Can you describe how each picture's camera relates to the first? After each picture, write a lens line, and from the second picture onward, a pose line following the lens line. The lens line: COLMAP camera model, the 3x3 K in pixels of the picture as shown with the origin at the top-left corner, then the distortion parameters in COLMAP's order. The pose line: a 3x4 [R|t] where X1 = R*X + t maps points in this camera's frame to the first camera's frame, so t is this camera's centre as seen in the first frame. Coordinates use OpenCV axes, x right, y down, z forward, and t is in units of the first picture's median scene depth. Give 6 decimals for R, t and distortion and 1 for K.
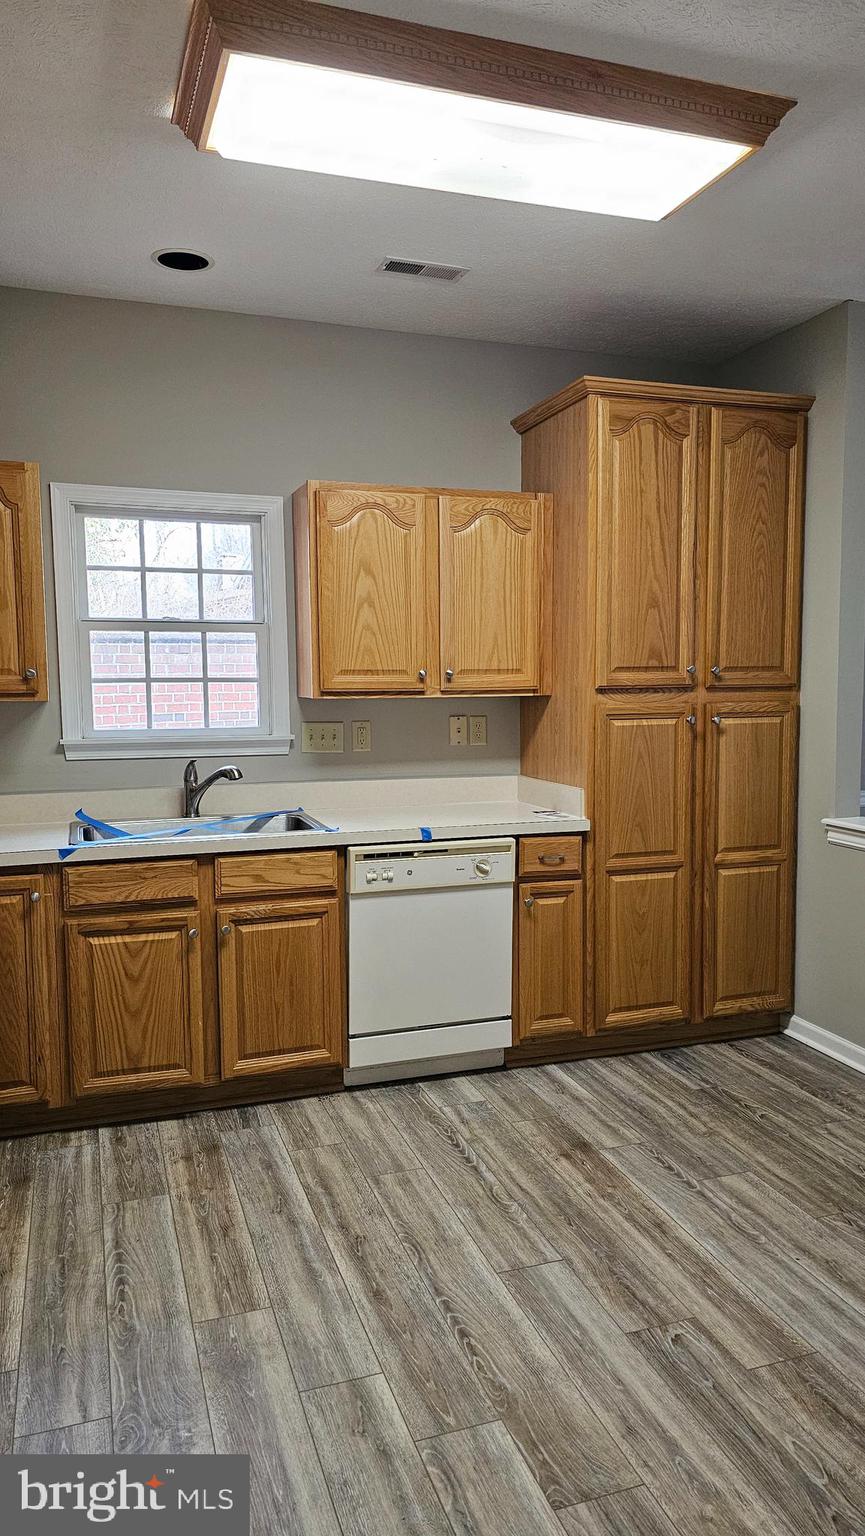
lens RADIAL K [[1023.0, 0, 440.6], [0, 1023.0, 768.5], [0, 0, 1]] dist [0.060519, -0.054160]
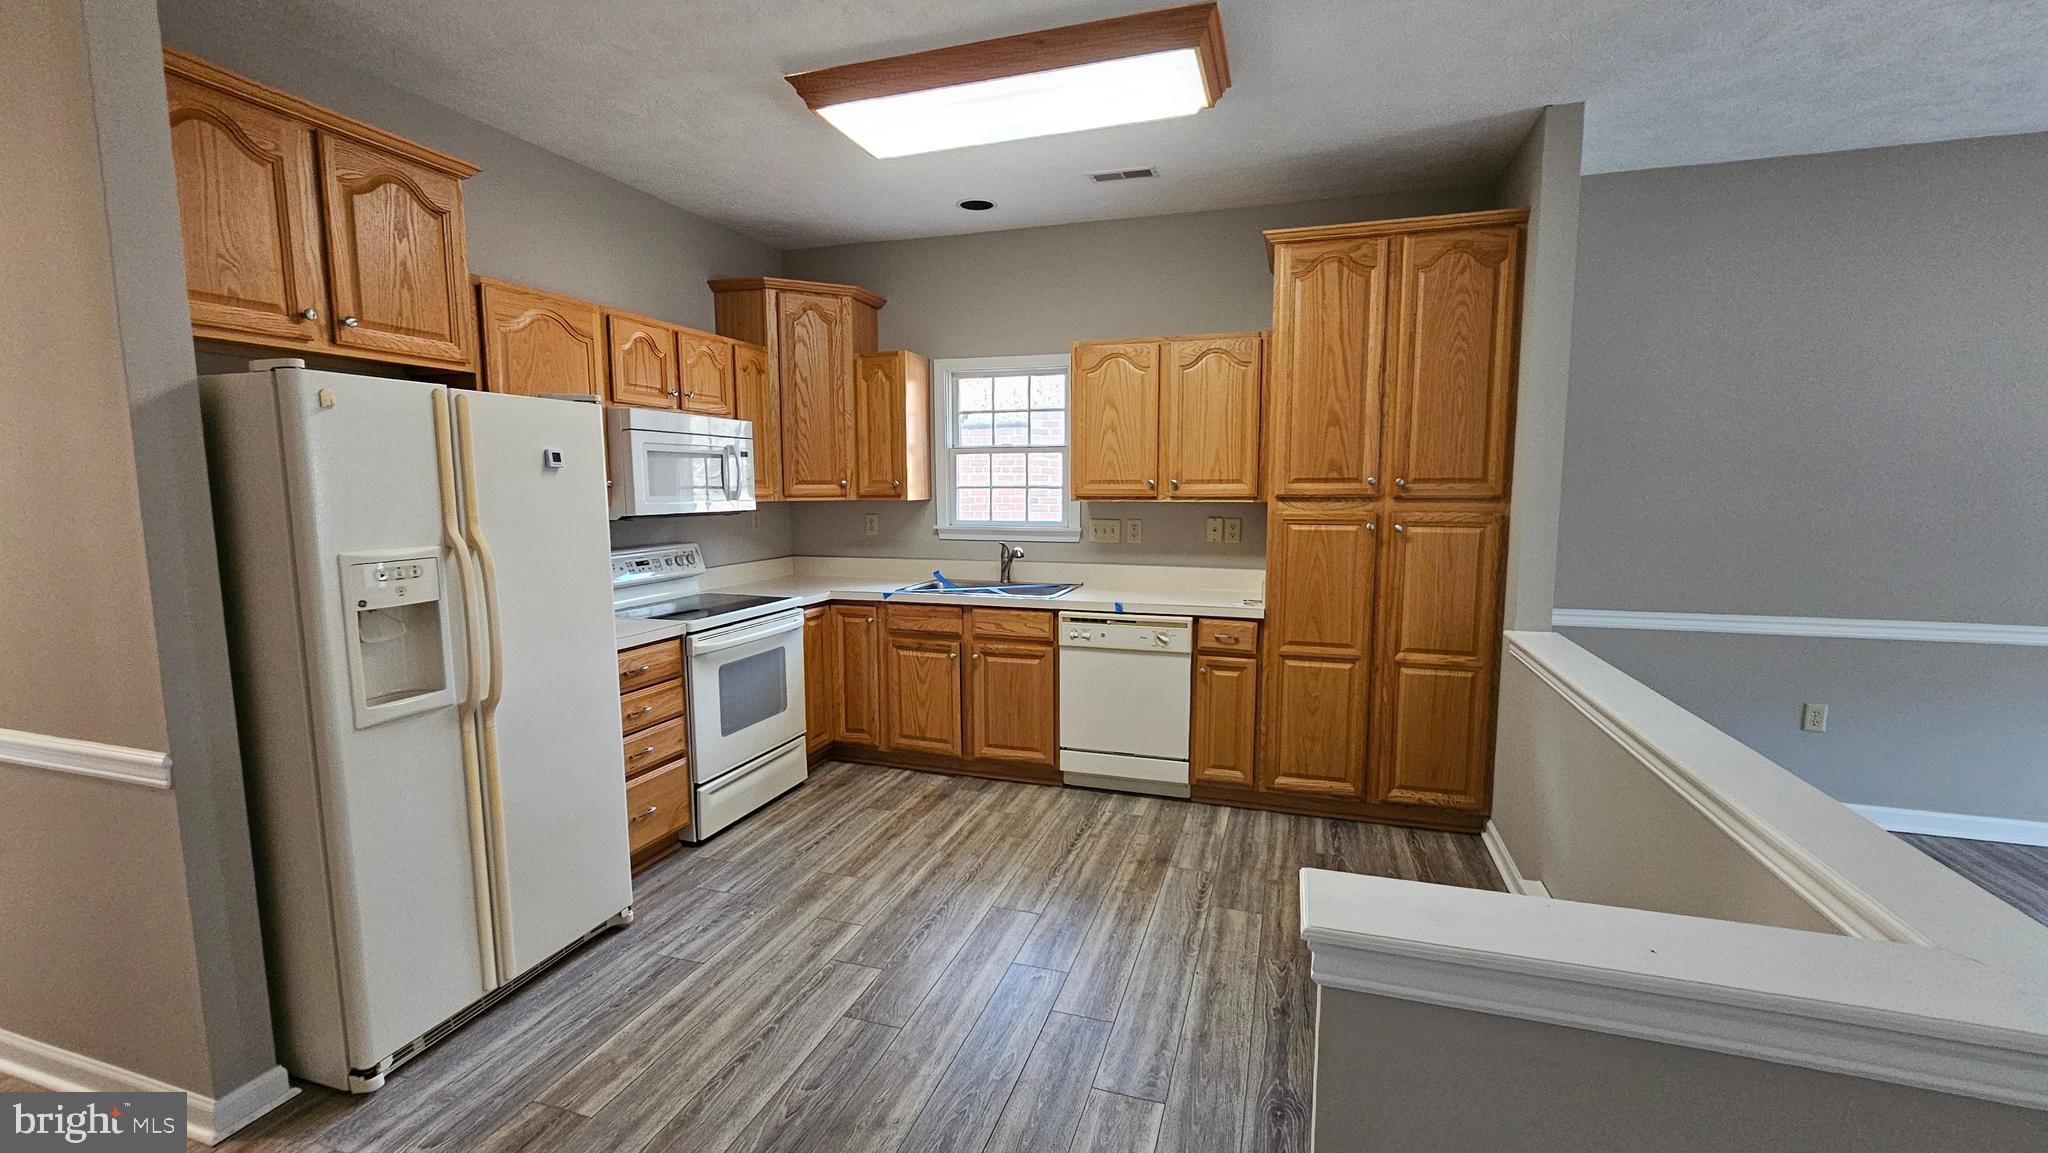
lens RADIAL K [[840.3, 0, 1030.9], [0, 840.3, 582.8], [0, 0, 1]] dist [-0.007390, -0.000897]
pose [[0.802234, 0.074623, -0.592328, 0.521708], [-0.056078, 0.997190, 0.049678, -0.013537], [0.594370, -0.006636, 0.804164, 0.071119]]
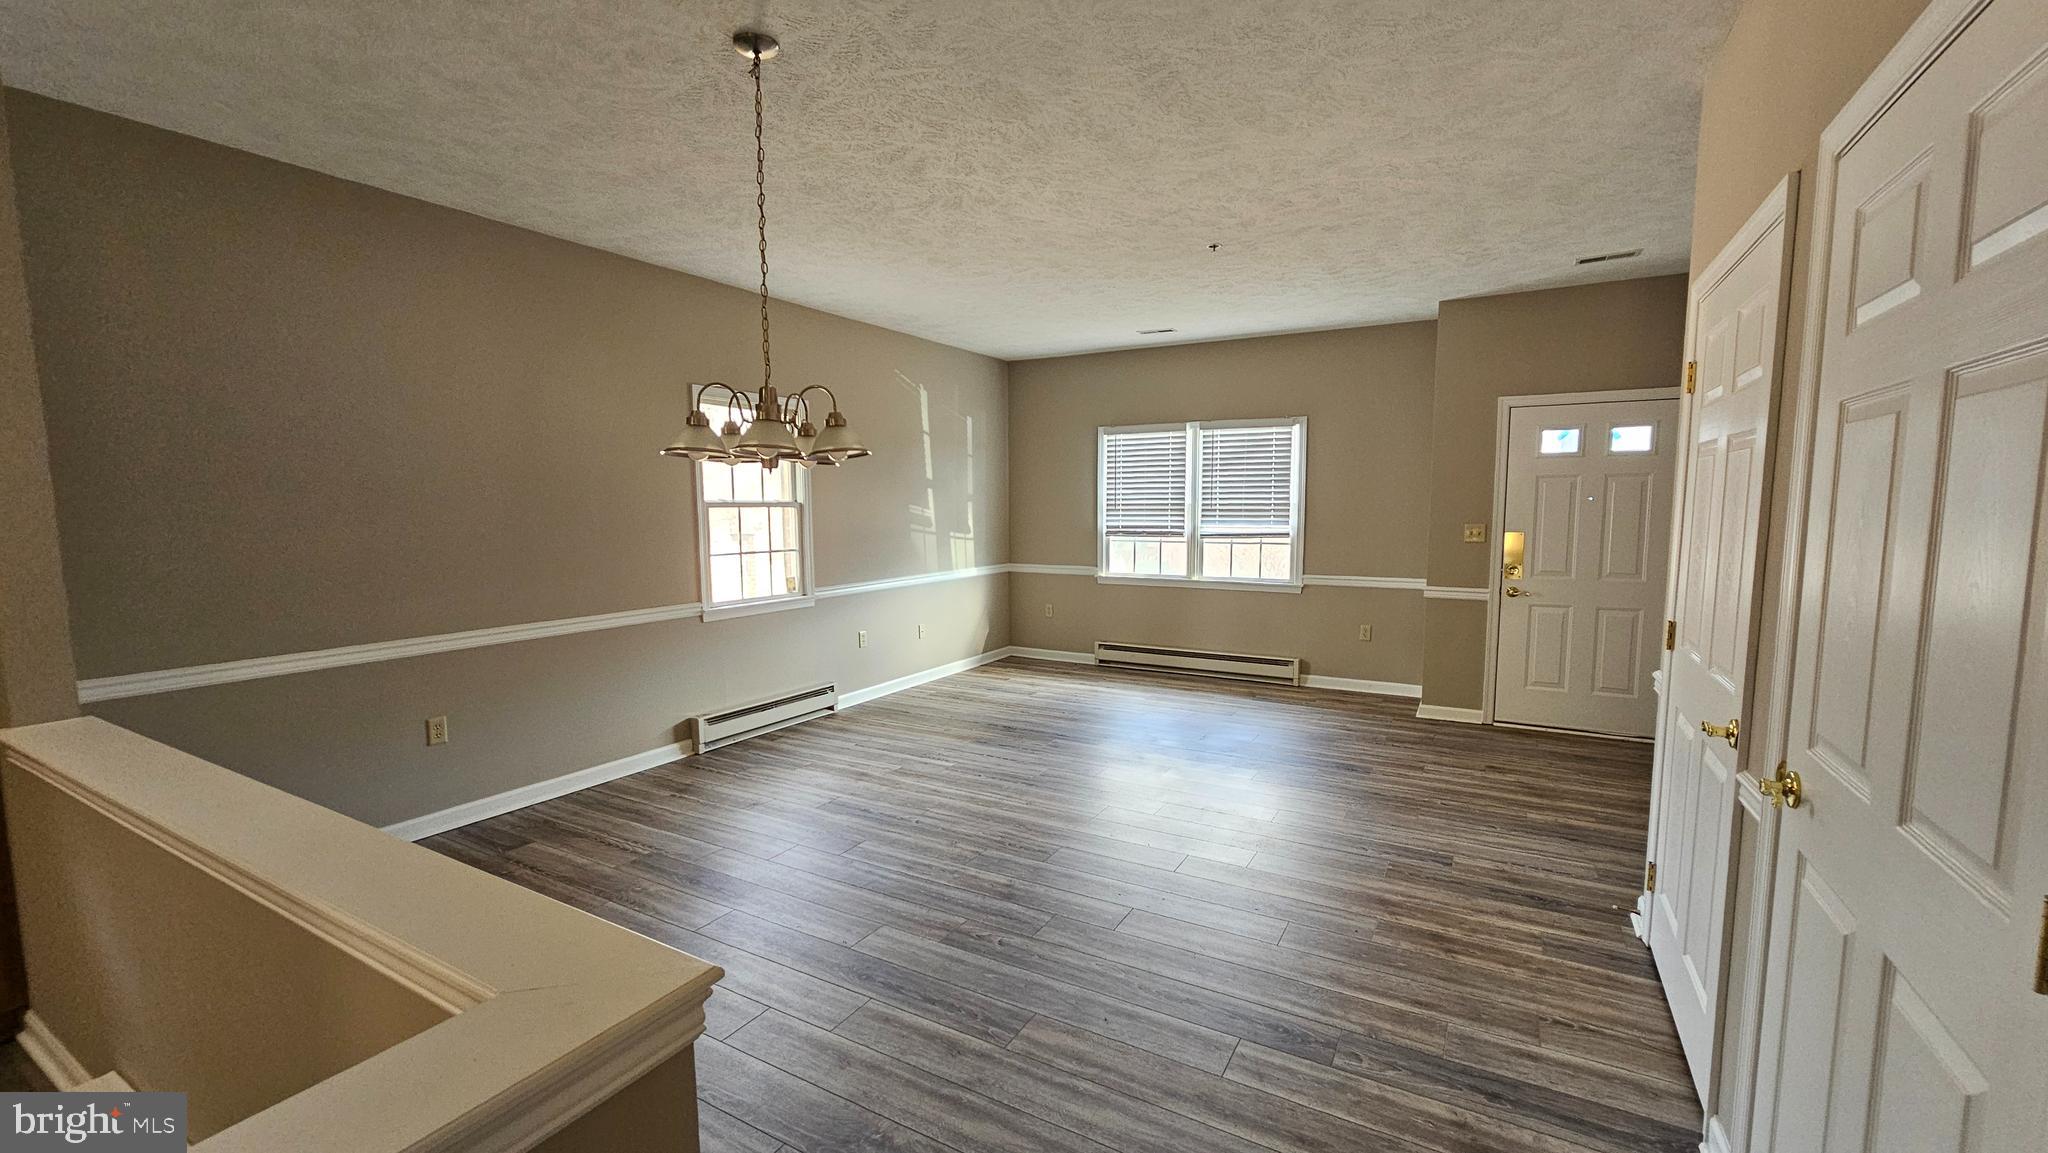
lens RADIAL K [[840.3, 0, 1021.2], [0, 840.3, 587.6], [0, 0, 1]] dist [-0.007390, -0.000897]
pose [[0.750509, -0.063257, 0.657826, 0.568444], [0.058999, 0.997847, 0.028642, -0.023325], [-0.658221, 0.017315, 0.752626, 0.158610]]
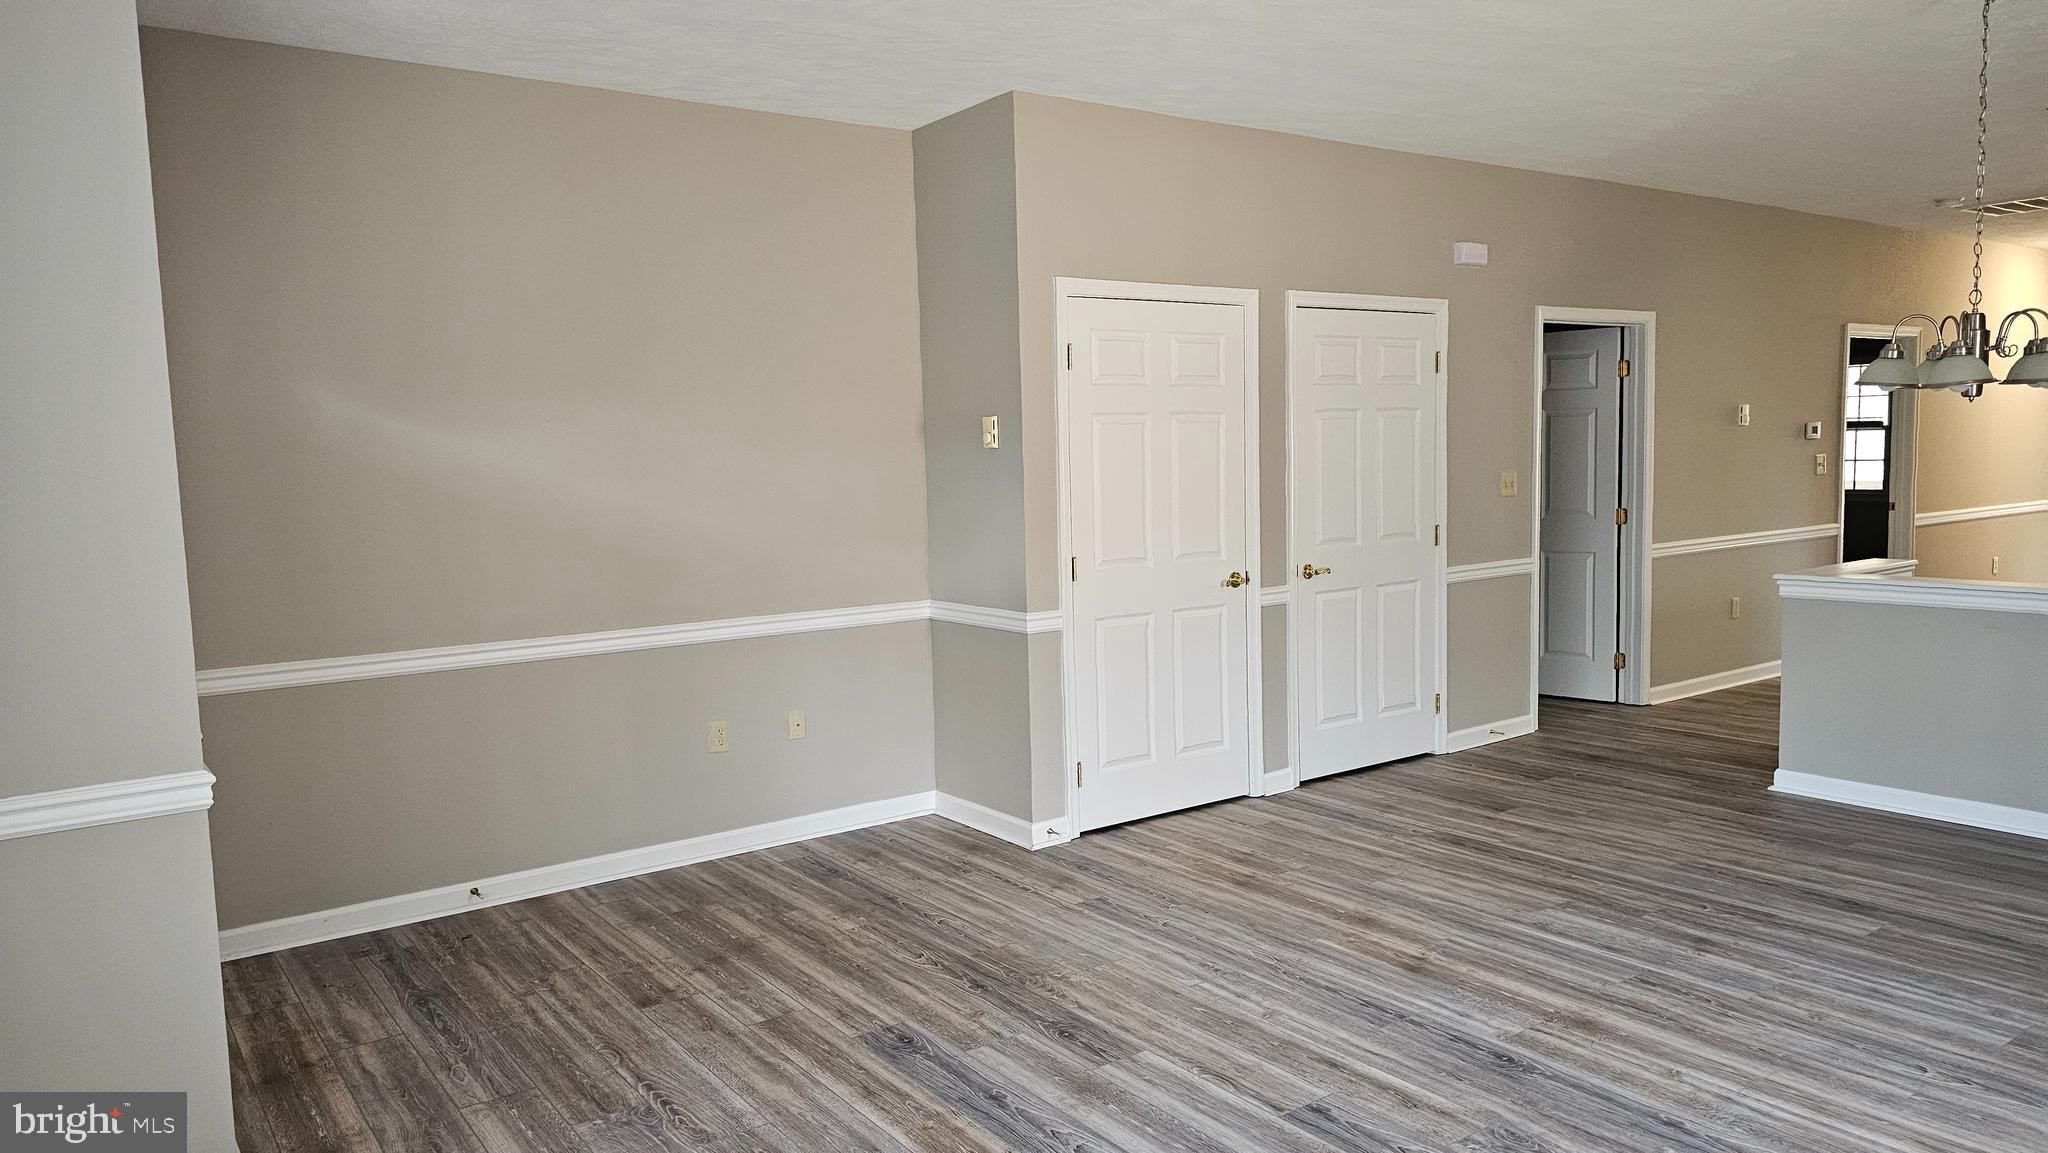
lens RADIAL K [[1363.9, 0, 1011.1], [0, 1363.9, 585.5], [0, 0, 1]] dist [0.060519, -0.054160]
pose [[-0.956926, 0.061082, -0.283834, 1.951983], [0.007665, 0.982593, 0.185614, -0.177763], [0.290231, 0.175443, -0.940737, 1.675443]]
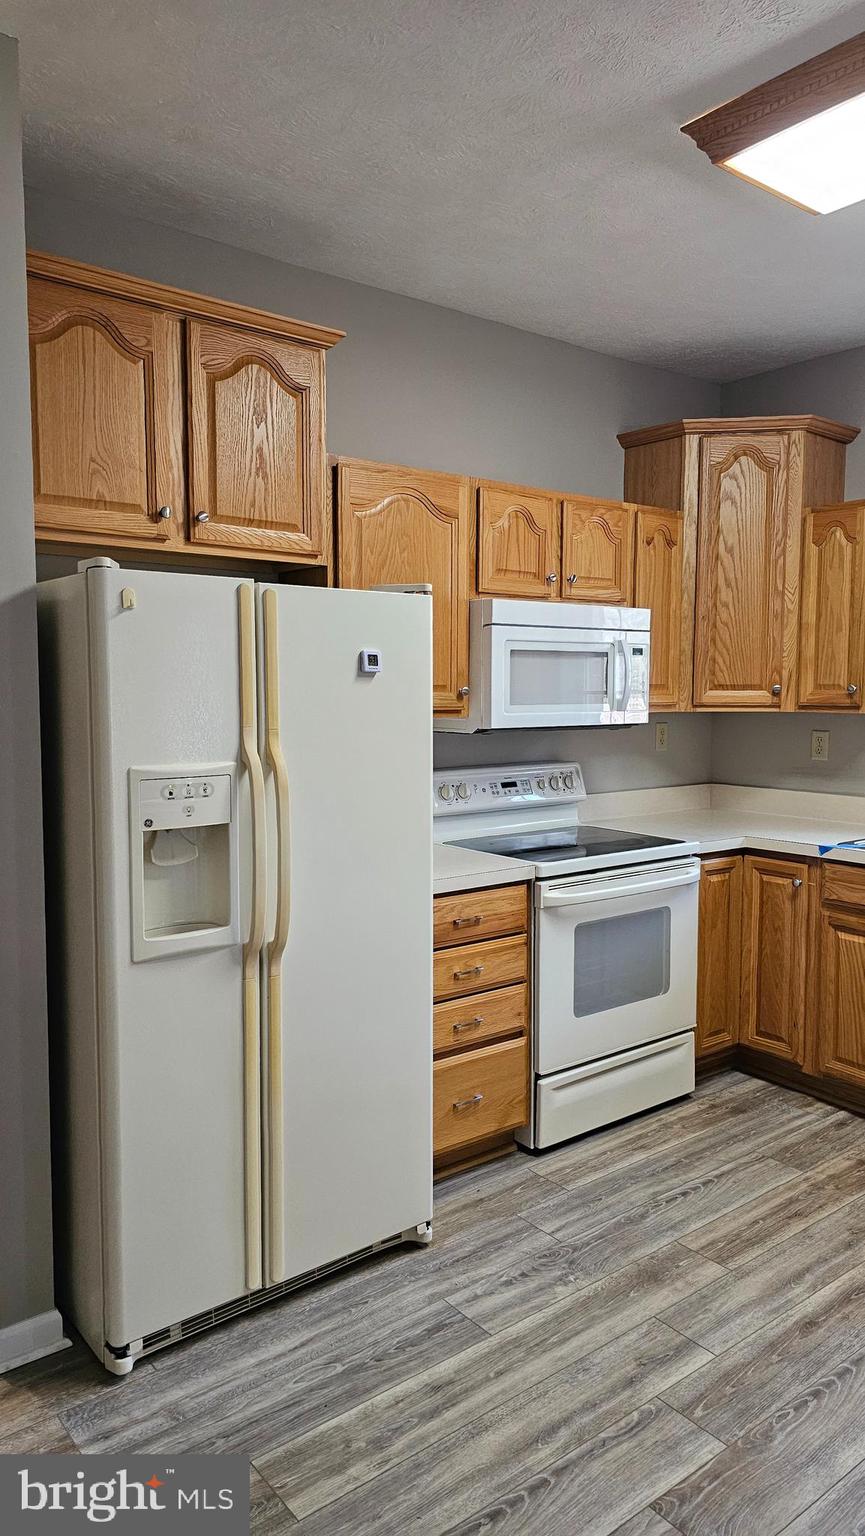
lens RADIAL K [[1023.0, 0, 445.3], [0, 1023.0, 761.5], [0, 0, 1]] dist [0.060519, -0.054160]
pose [[0.334946, 0.078137, -0.938992, 0.476317], [-0.087871, 0.994803, 0.051437, -0.030701], [0.938131, 0.065281, 0.340071, 0.202632]]
